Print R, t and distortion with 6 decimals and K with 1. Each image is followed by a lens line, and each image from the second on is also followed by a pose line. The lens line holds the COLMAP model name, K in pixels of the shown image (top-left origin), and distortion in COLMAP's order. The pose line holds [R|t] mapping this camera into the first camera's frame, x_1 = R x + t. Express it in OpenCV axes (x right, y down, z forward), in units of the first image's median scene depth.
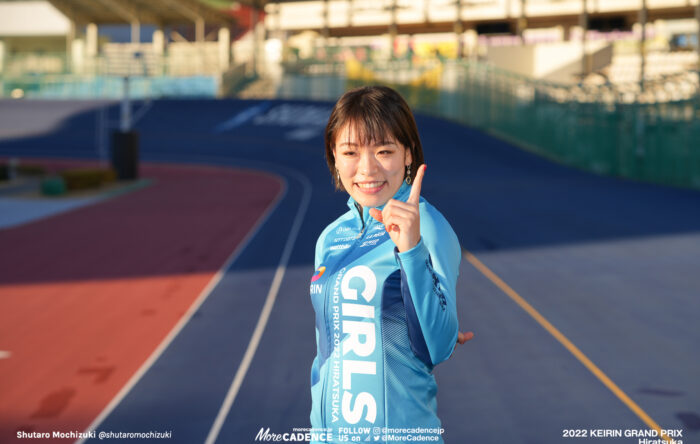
lens RADIAL K [[2008.5, 0, 345.2], [0, 2008.5, 224.8], [0, 0, 1]] dist [0.085643, 0.000000]
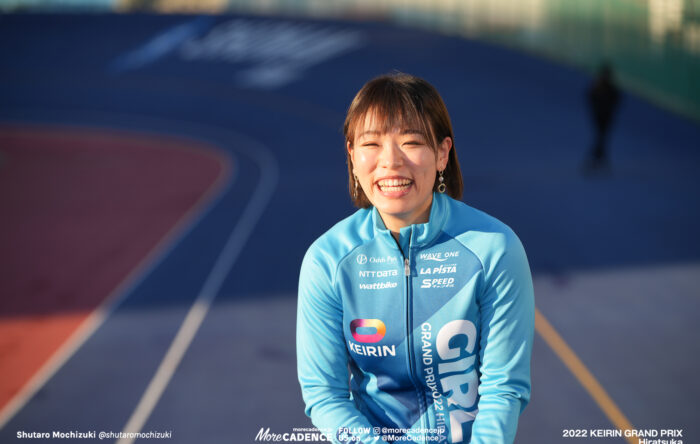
lens RADIAL K [[3615.7, 0, 350.3], [0, 3615.7, 220.0], [0, 0, 1]] dist [1.523155, 0.000000]
pose [[0.999995, -0.002626, 0.001753, -0.006810], [0.002633, 0.999987, -0.004290, 0.000854], [-0.001742, 0.004294, 0.999989, -0.392164]]
